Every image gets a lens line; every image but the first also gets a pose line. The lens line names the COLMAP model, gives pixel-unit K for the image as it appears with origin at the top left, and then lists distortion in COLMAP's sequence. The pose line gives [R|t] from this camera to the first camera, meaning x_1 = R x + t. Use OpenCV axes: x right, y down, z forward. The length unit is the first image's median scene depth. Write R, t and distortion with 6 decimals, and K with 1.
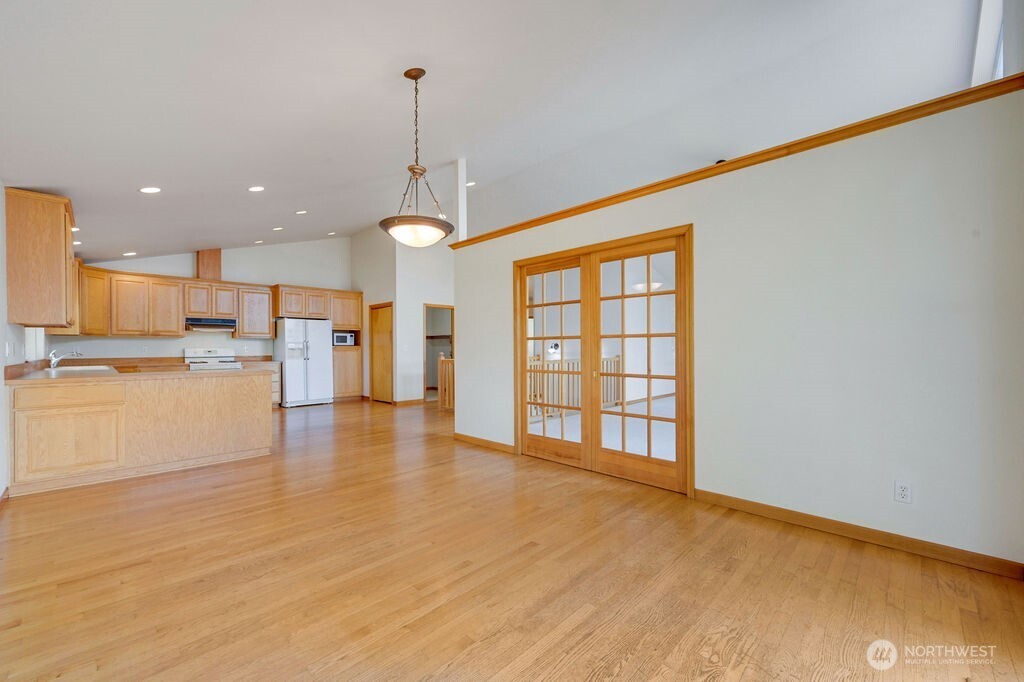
lens RADIAL K [[405.9, 0, 515.2], [0, 405.9, 350.0], [0, 0, 1]] dist [-0.000647, 0.000015]
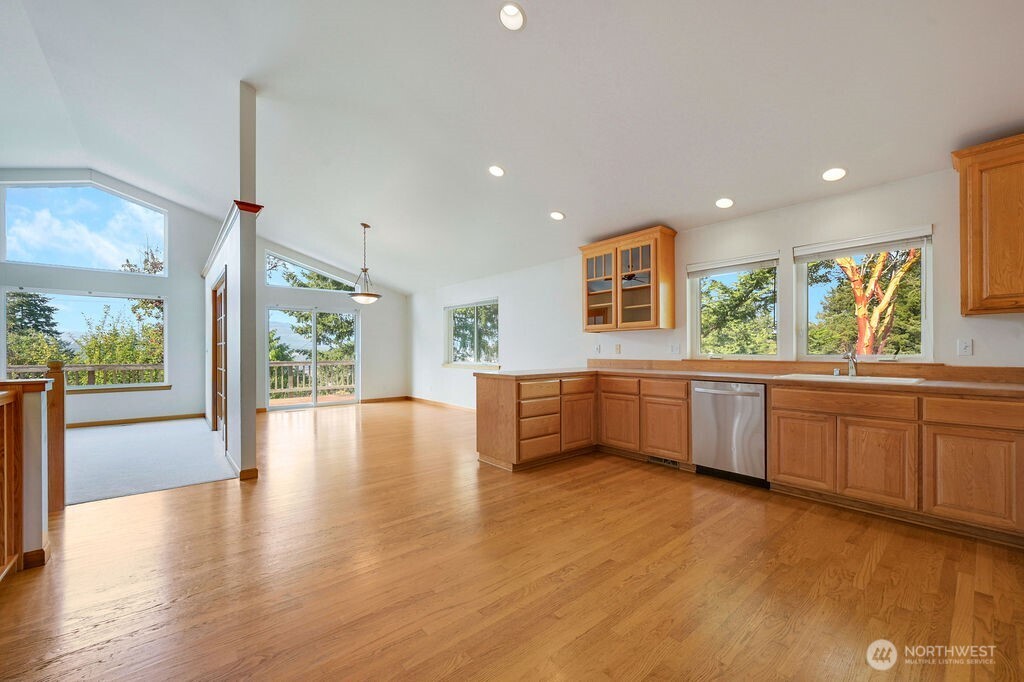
lens RADIAL K [[405.9, 0, 515.2], [0, 405.9, 350.0], [0, 0, 1]] dist [-0.000647, 0.000015]
pose [[-0.995733, 0.009468, 0.091796, -0.487193], [0.009781, 0.999948, 0.002957, -0.002860], [-0.091764, 0.003842, -0.995773, 1.216623]]
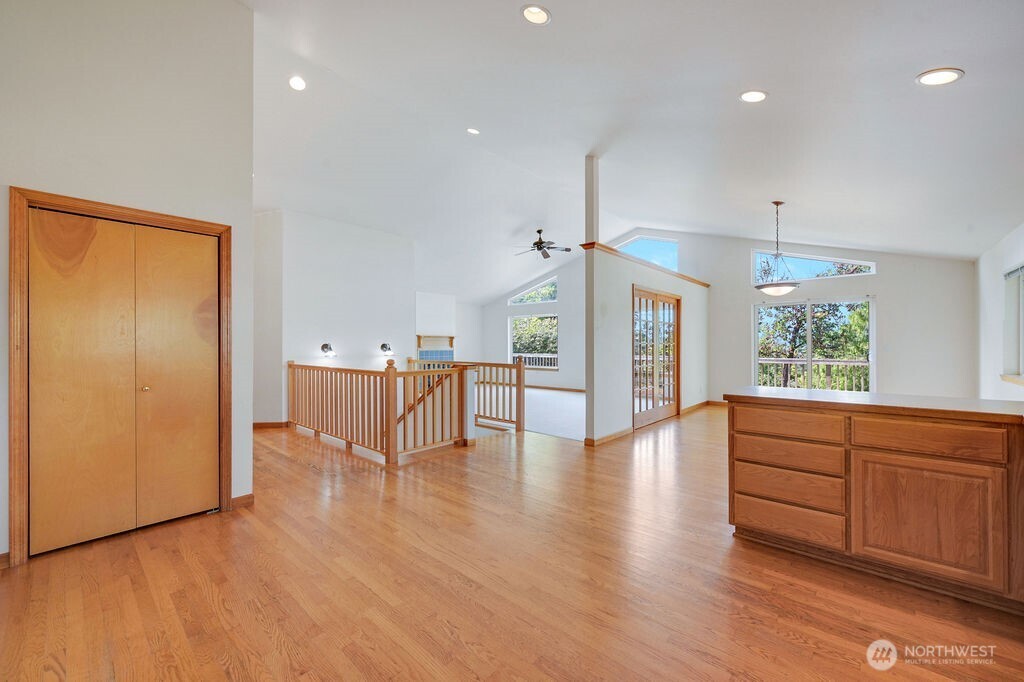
lens RADIAL K [[404.1, 0, 515.0], [0, 404.1, 341.6], [0, 0, 1]] dist [-0.001566, -0.000262]
pose [[-0.047447, 0.013410, 0.998784, -0.793986], [0.006291, 0.999894, -0.013126, -0.012066], [-0.998854, 0.005660, -0.047527, 0.896007]]
